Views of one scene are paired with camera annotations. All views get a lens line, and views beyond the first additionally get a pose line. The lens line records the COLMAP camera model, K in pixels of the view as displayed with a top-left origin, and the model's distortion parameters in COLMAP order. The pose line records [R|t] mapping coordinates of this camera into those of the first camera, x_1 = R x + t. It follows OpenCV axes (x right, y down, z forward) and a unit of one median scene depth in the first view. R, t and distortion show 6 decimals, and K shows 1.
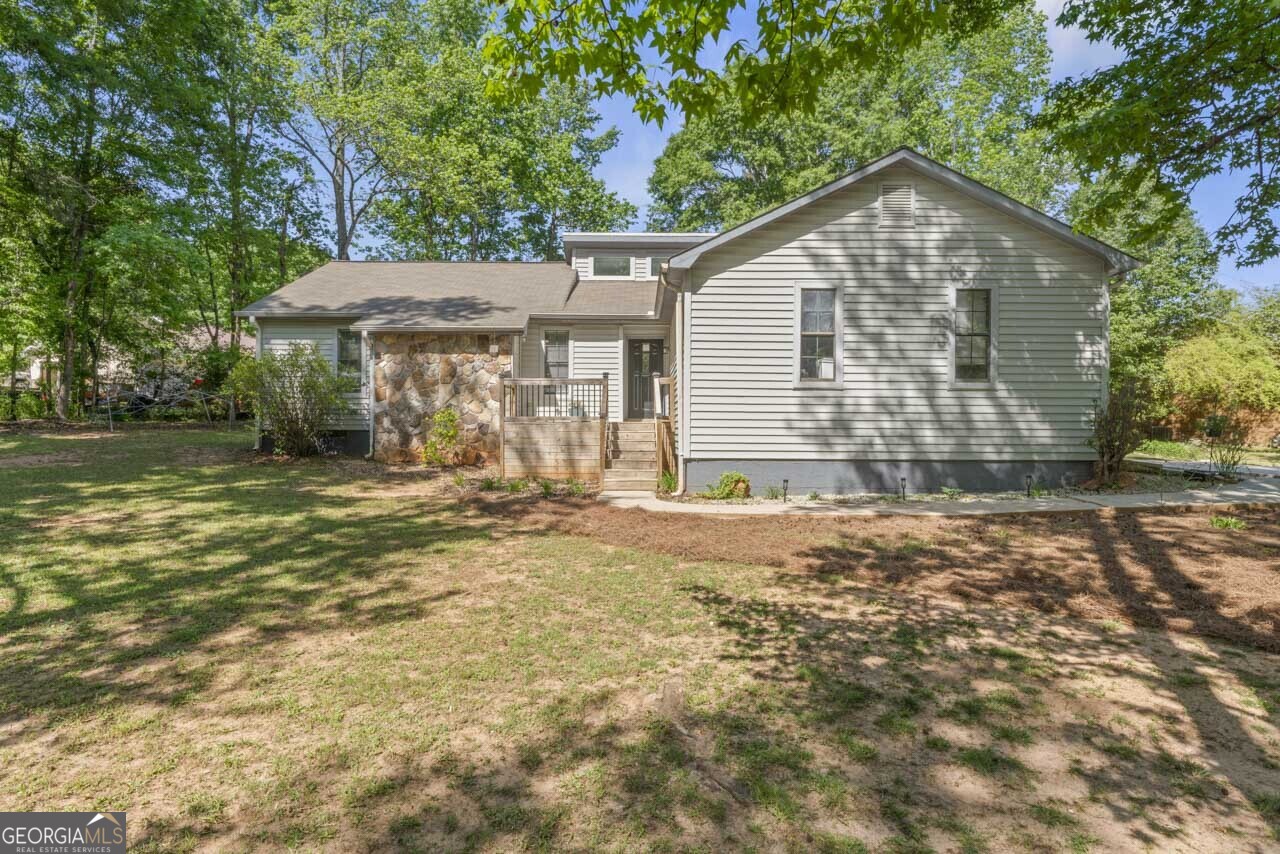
lens RADIAL K [[678.0, 0, 639.3], [0, 678.0, 432.6], [0, 0, 1]] dist [-0.000325, 0.000109]
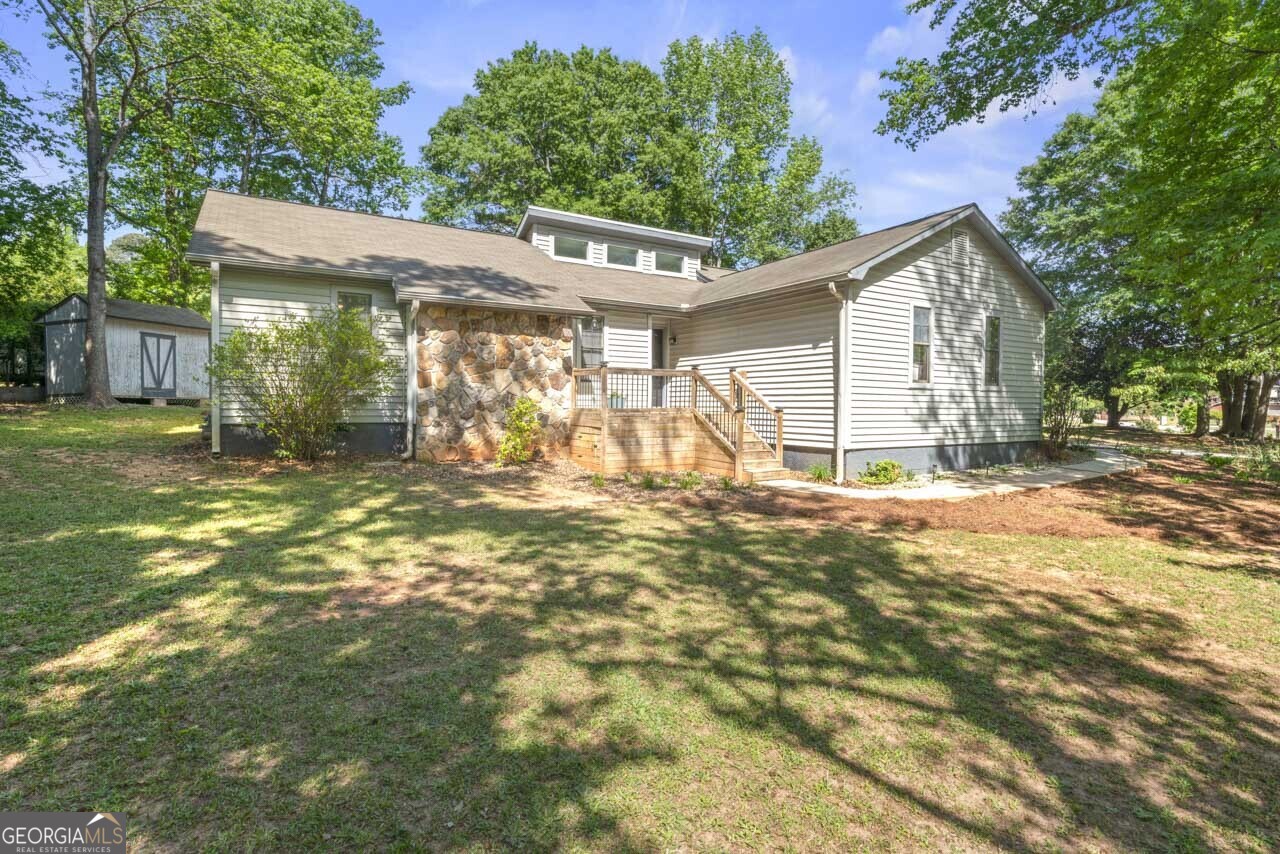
lens RADIAL K [[638.5, 0, 639.7], [0, 638.5, 416.3], [0, 0, 1]] dist [-0.000285, 0.000492]
pose [[0.848291, -0.008530, 0.529461, -0.571685], [-0.001145, 0.999838, 0.017943, -0.025319], [-0.529529, -0.015827, 0.848144, 0.210947]]
